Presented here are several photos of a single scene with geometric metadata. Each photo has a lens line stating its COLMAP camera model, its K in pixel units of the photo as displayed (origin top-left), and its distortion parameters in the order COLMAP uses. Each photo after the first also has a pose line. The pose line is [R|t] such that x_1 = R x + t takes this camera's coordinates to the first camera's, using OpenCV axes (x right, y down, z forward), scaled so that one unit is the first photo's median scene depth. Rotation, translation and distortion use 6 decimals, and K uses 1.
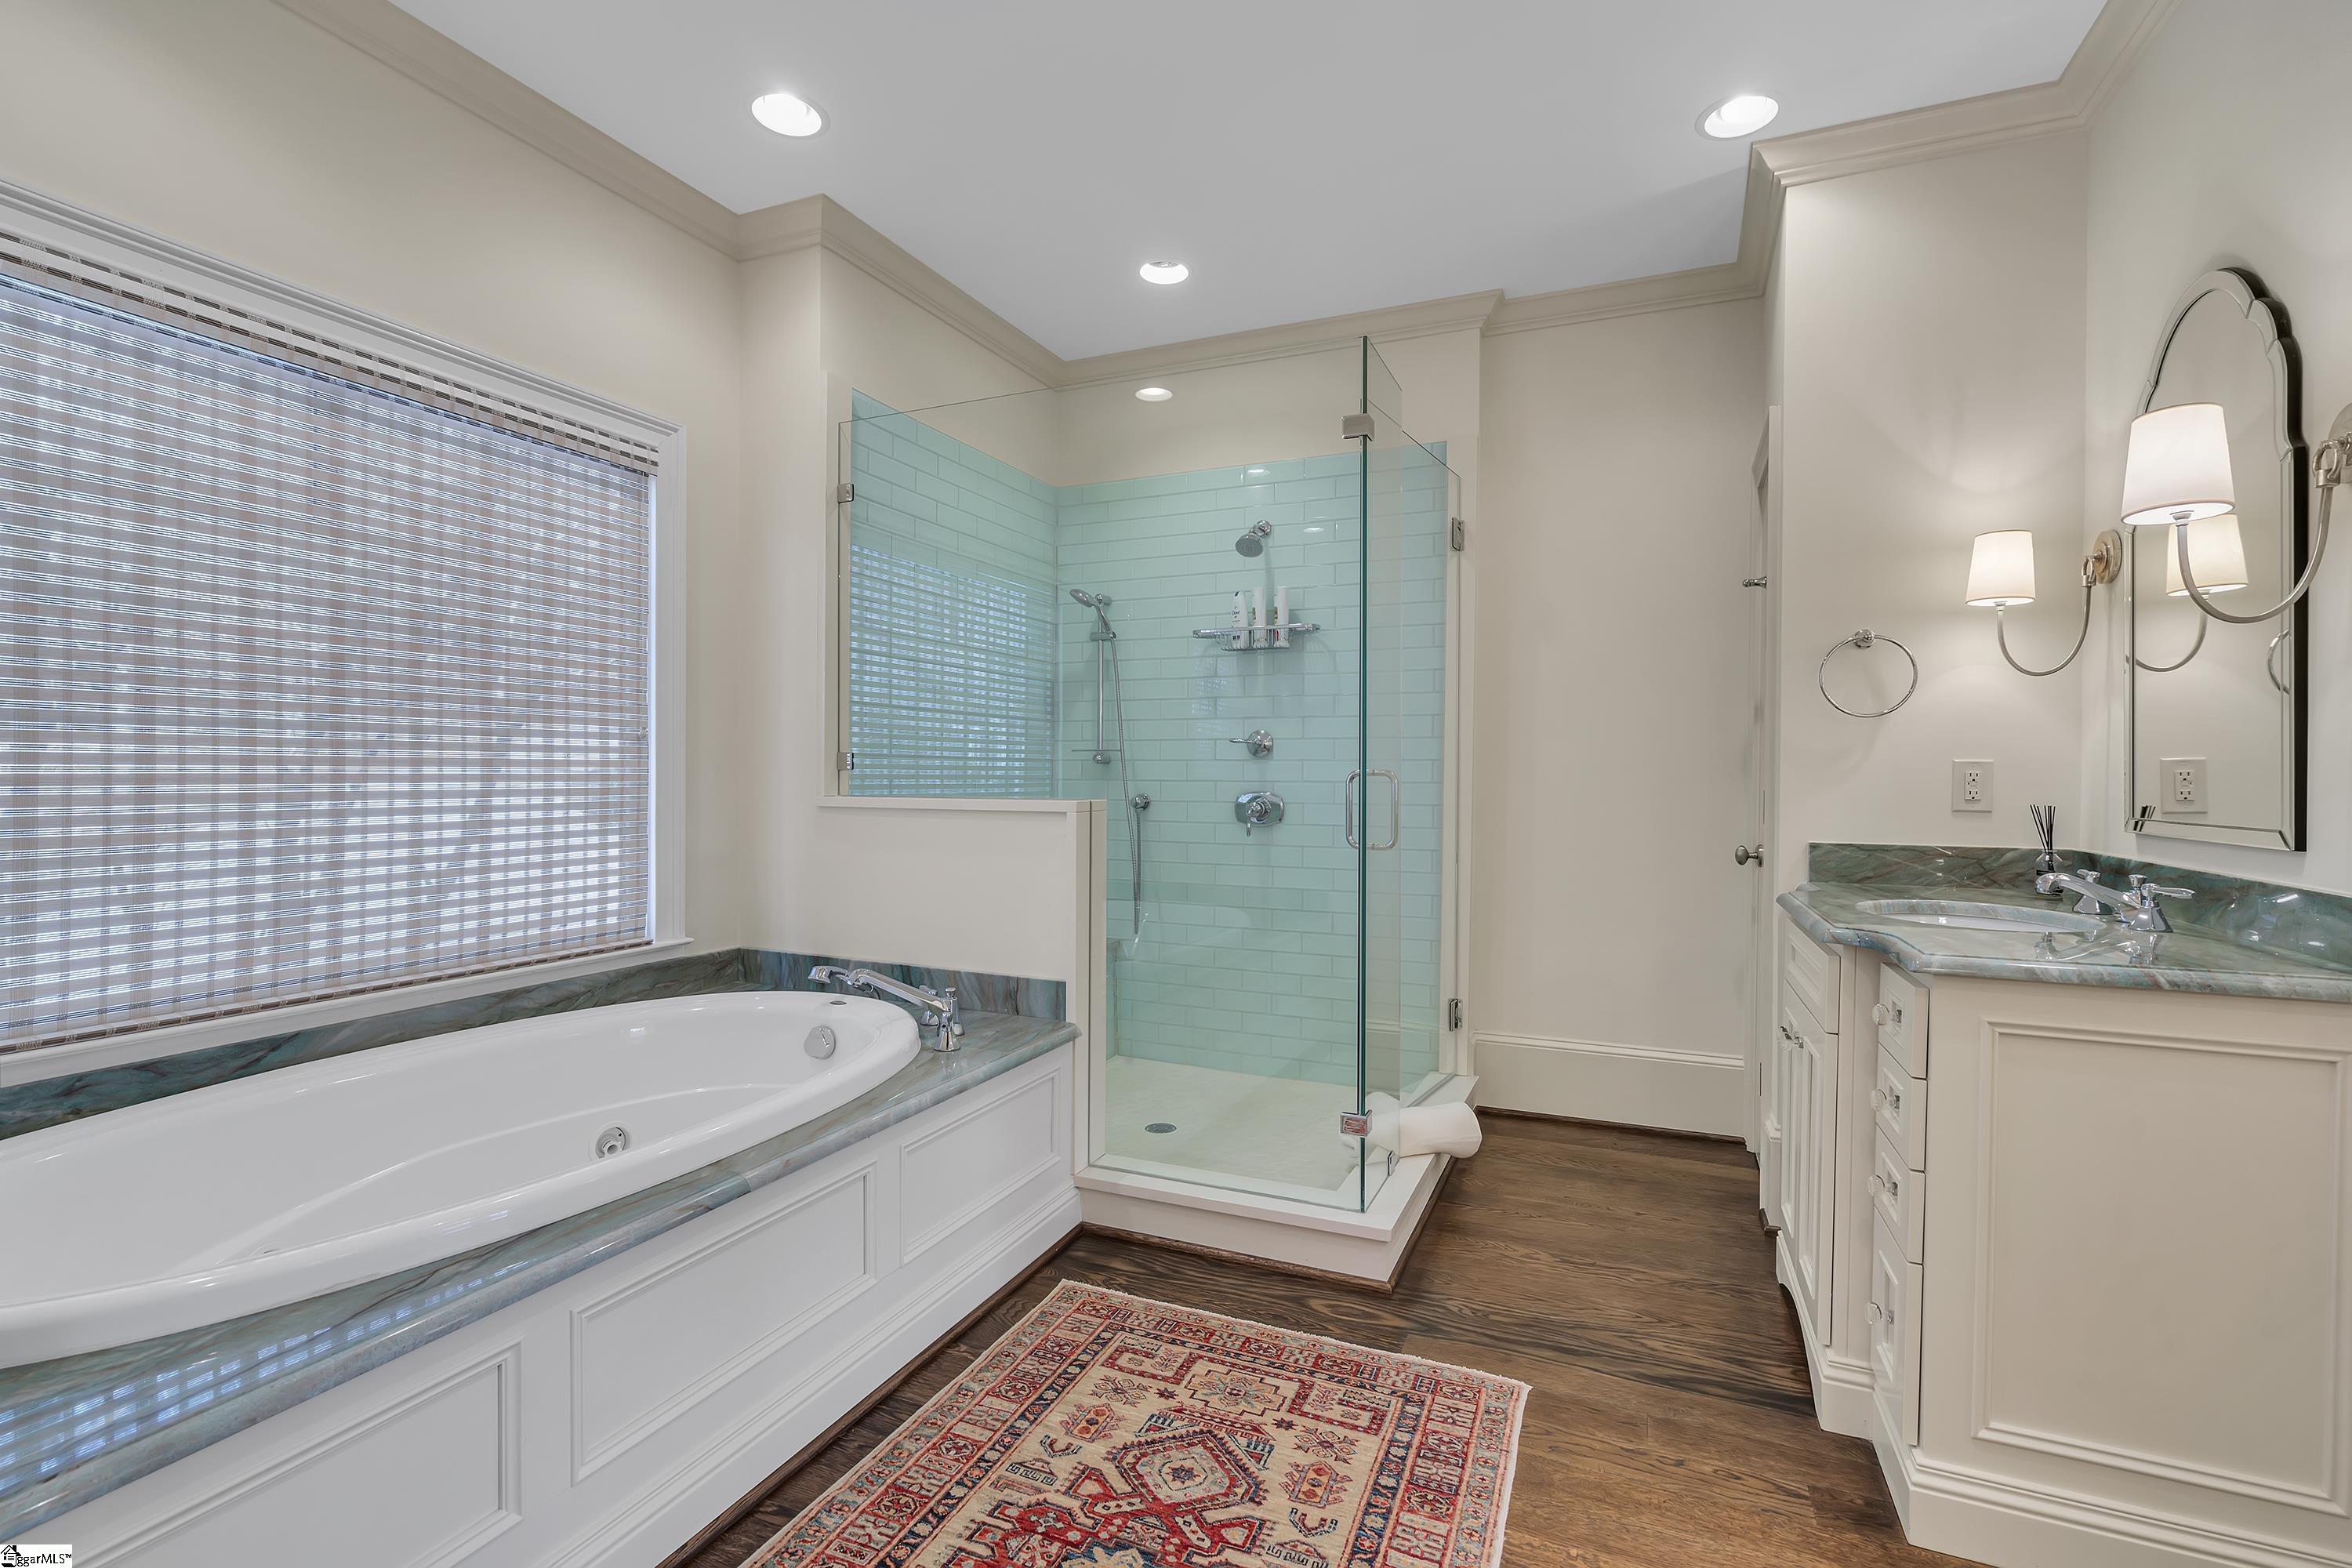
lens RADIAL K [[1061.8, 0, 1178.3], [0, 1061.8, 771.5], [0, 0, 1]] dist [-0.000336, 0.000221]
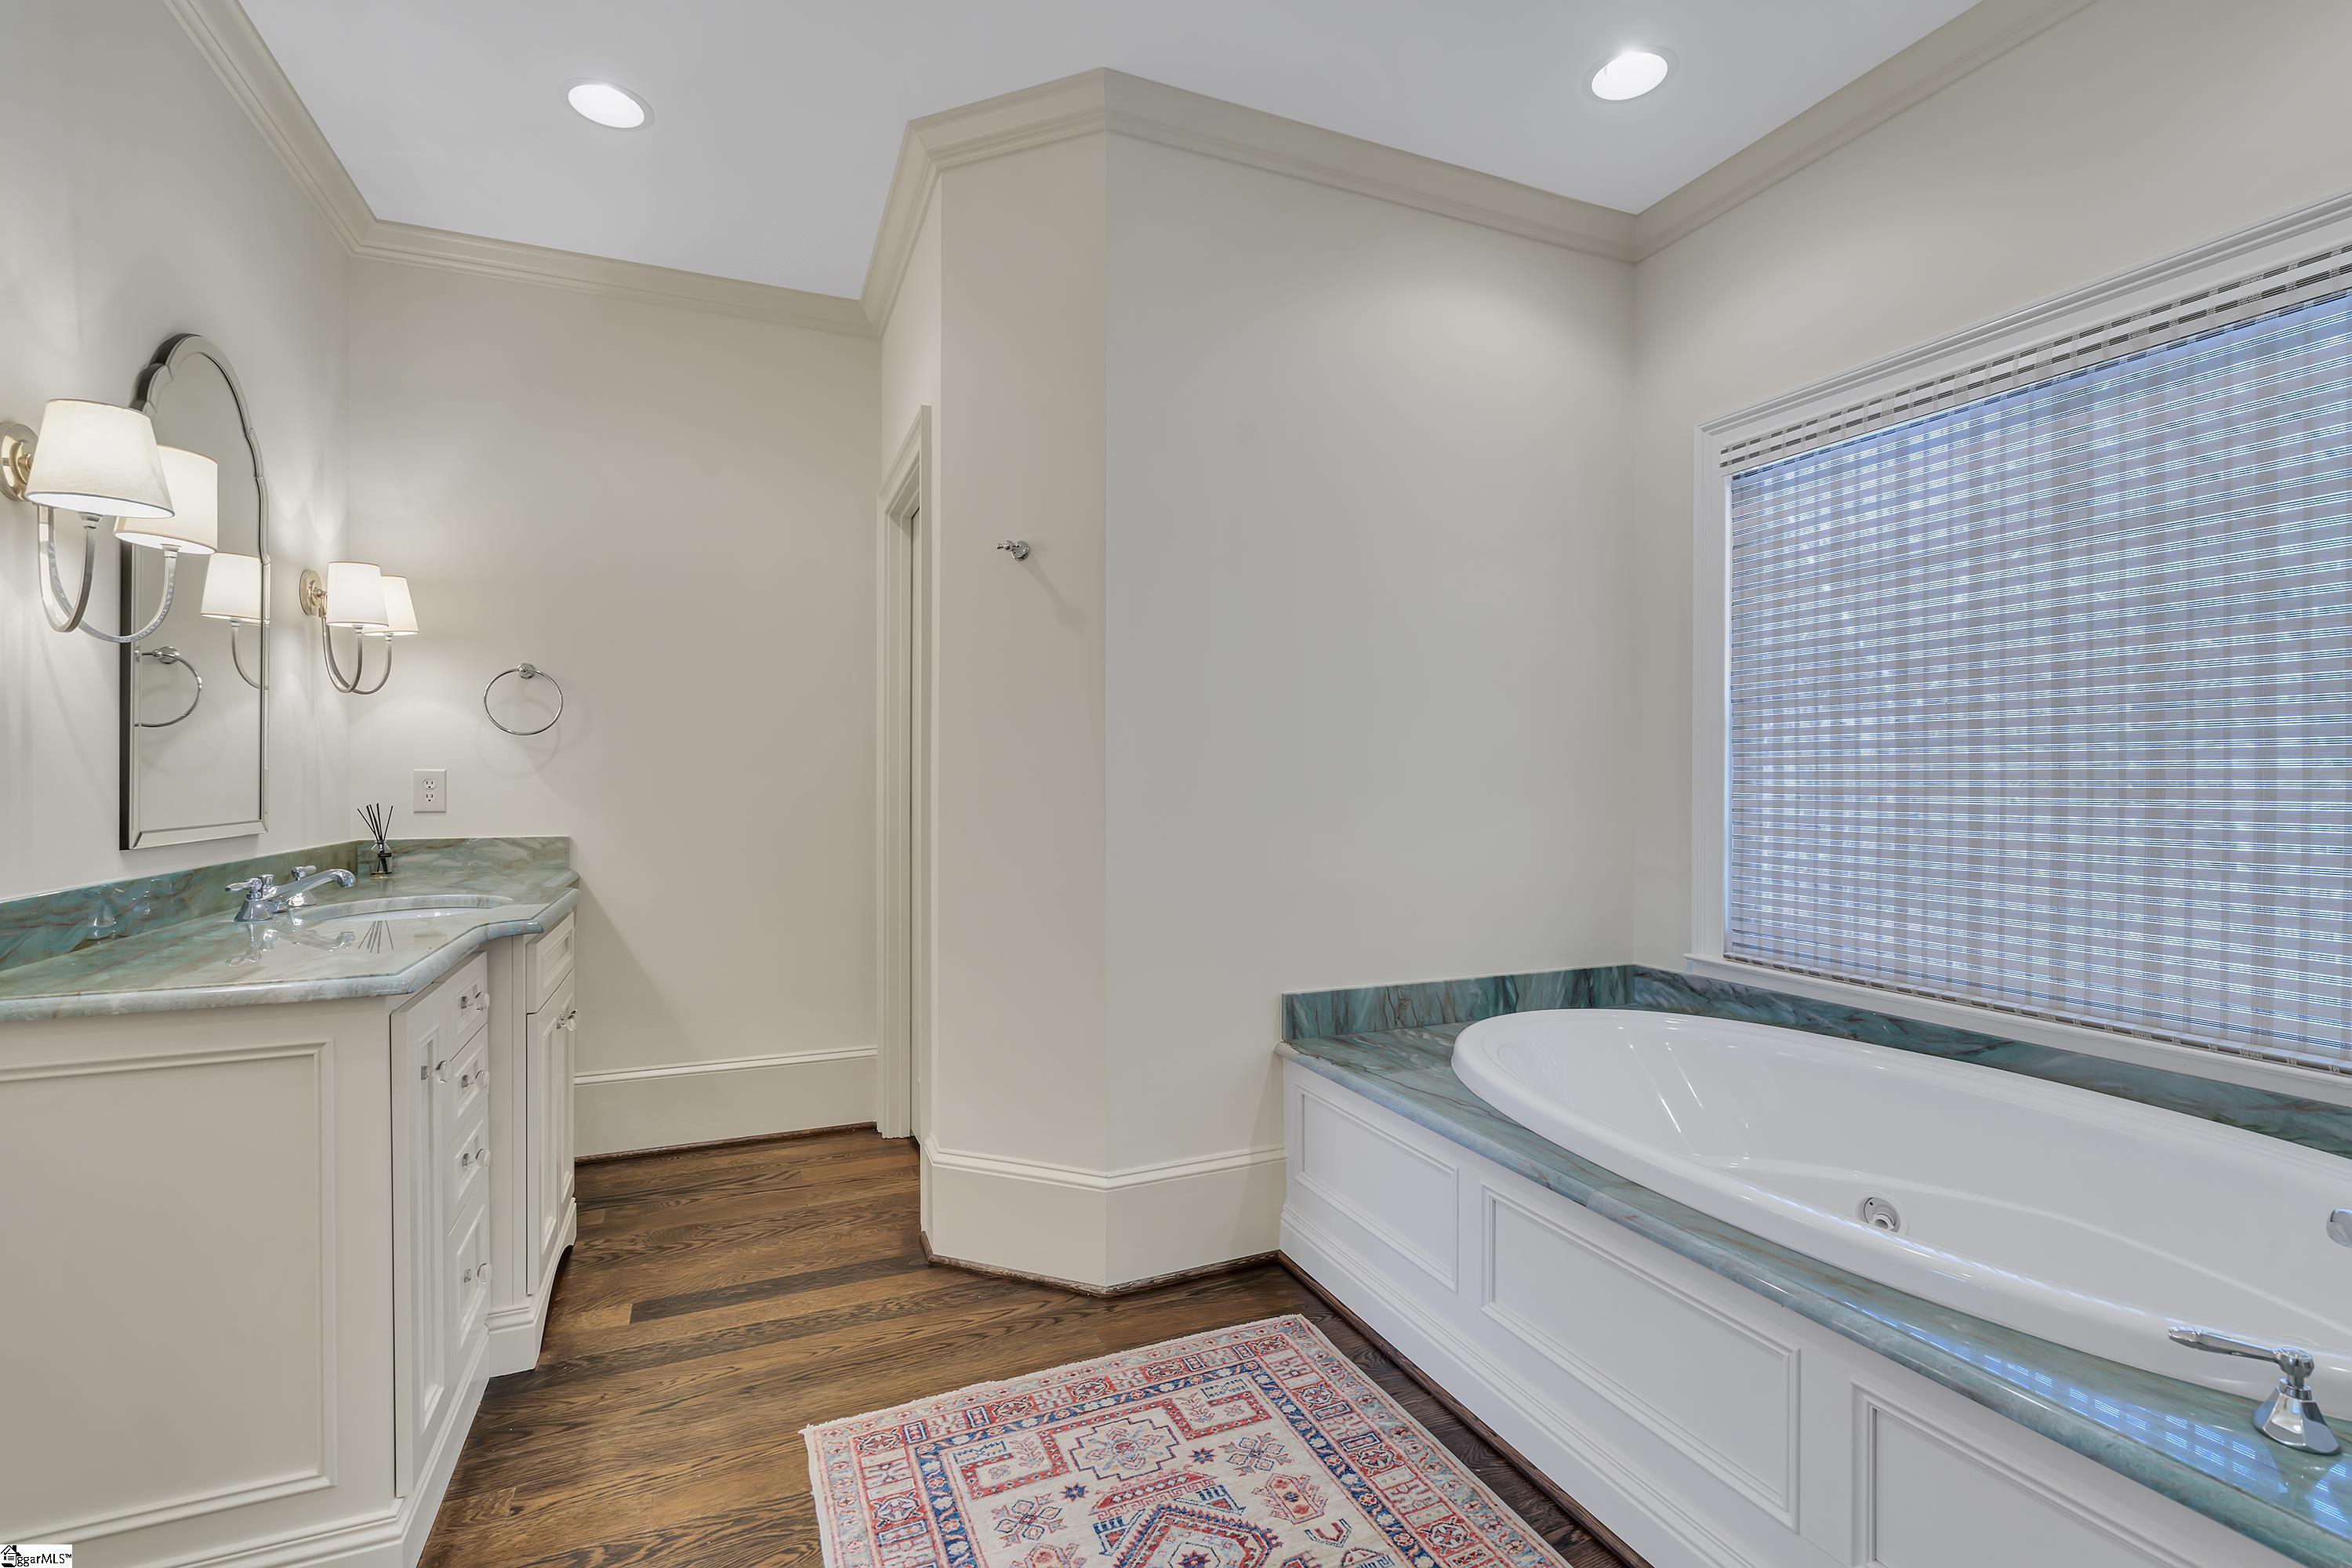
lens RADIAL K [[1061.8, 0, 1181.3], [0, 1061.8, 791.4], [0, 0, 1]] dist [-0.000336, 0.000221]
pose [[-0.682599, 0.004889, -0.730777, 0.512025], [-0.003033, 0.999950, 0.009522, -0.002193], [0.730787, 0.008716, -0.682550, 1.225650]]
